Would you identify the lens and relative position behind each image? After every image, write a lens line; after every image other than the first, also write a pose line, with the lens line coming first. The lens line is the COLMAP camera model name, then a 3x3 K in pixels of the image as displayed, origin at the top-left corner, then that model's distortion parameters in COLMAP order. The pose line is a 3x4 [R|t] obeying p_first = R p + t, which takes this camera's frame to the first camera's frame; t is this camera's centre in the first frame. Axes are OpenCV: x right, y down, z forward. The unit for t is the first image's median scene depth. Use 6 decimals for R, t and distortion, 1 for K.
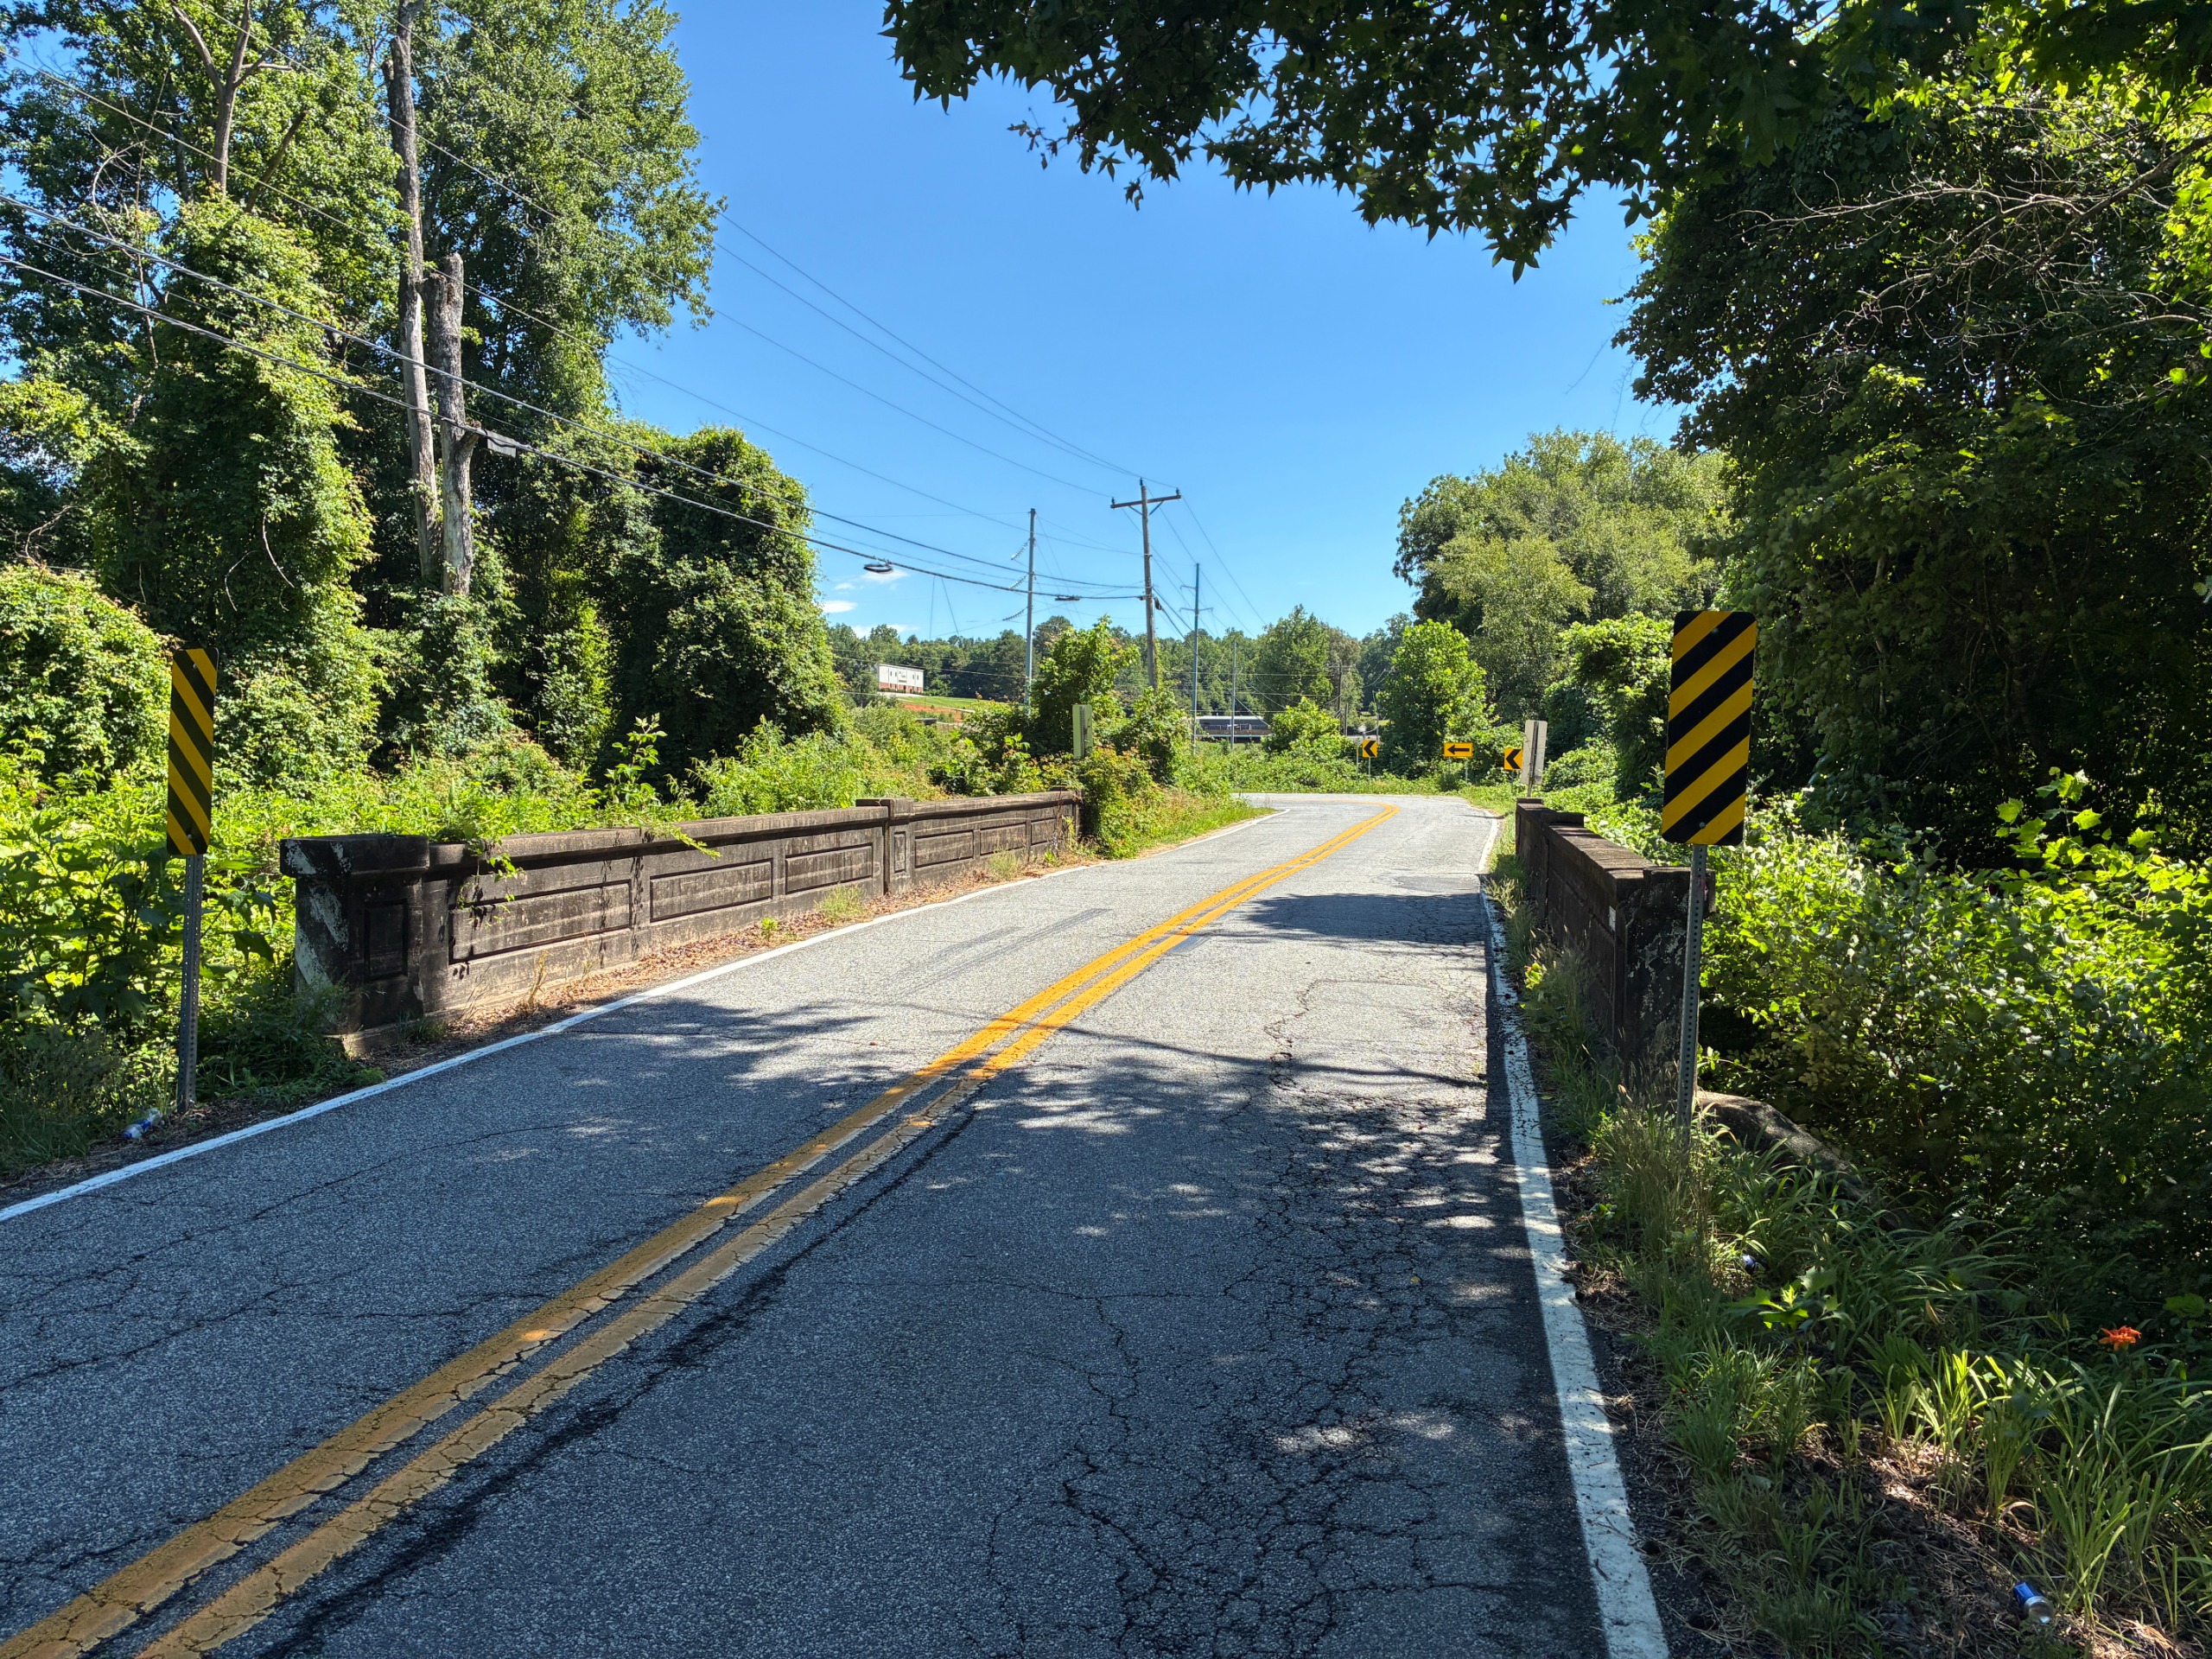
lens RADIAL K [[1664.2, 0, 1106.0], [0, 1664.2, 829.5], [0, 0, 1]] dist [0.005475, 0.002375]
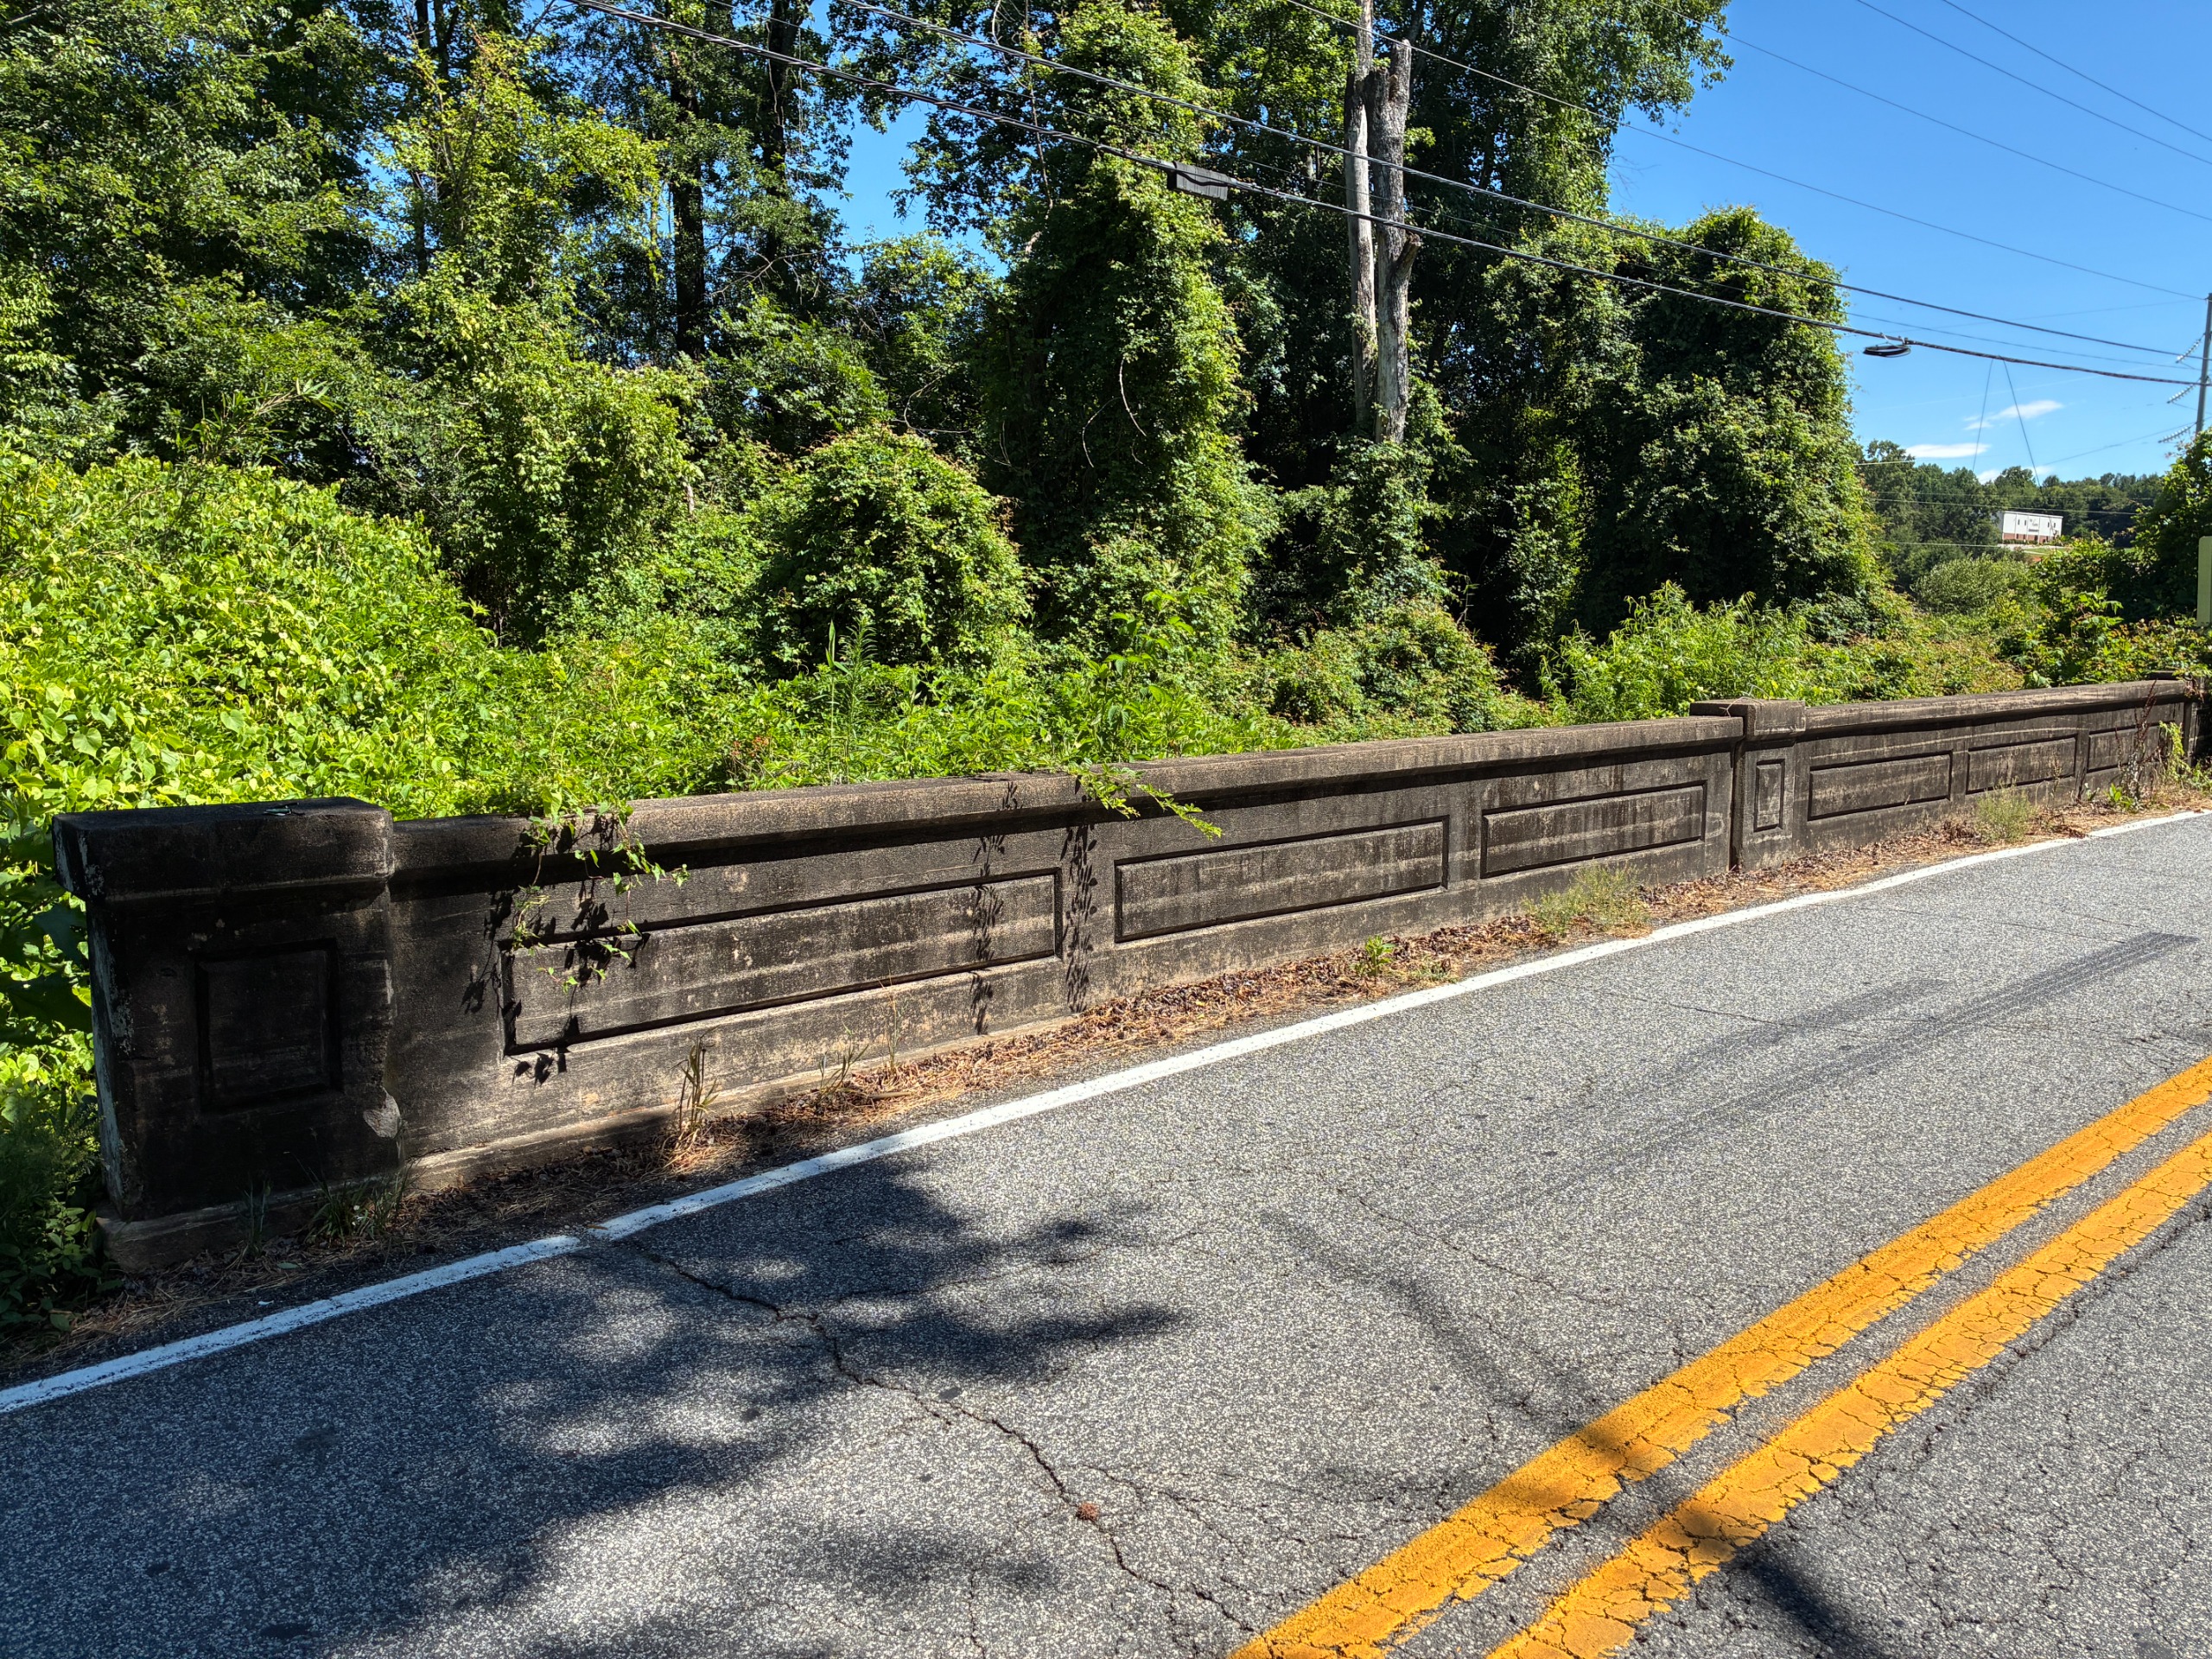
lens RADIAL K [[1707.8, 0, 1107.8], [0, 1707.8, 806.7], [0, 0, 1]] dist [0.022241, 0.000214]
pose [[0.818155, 0.054979, -0.572364, 0.013756], [-0.018865, 0.997449, 0.068844, -0.008891], [0.574688, -0.045528, 0.817105, 0.174770]]
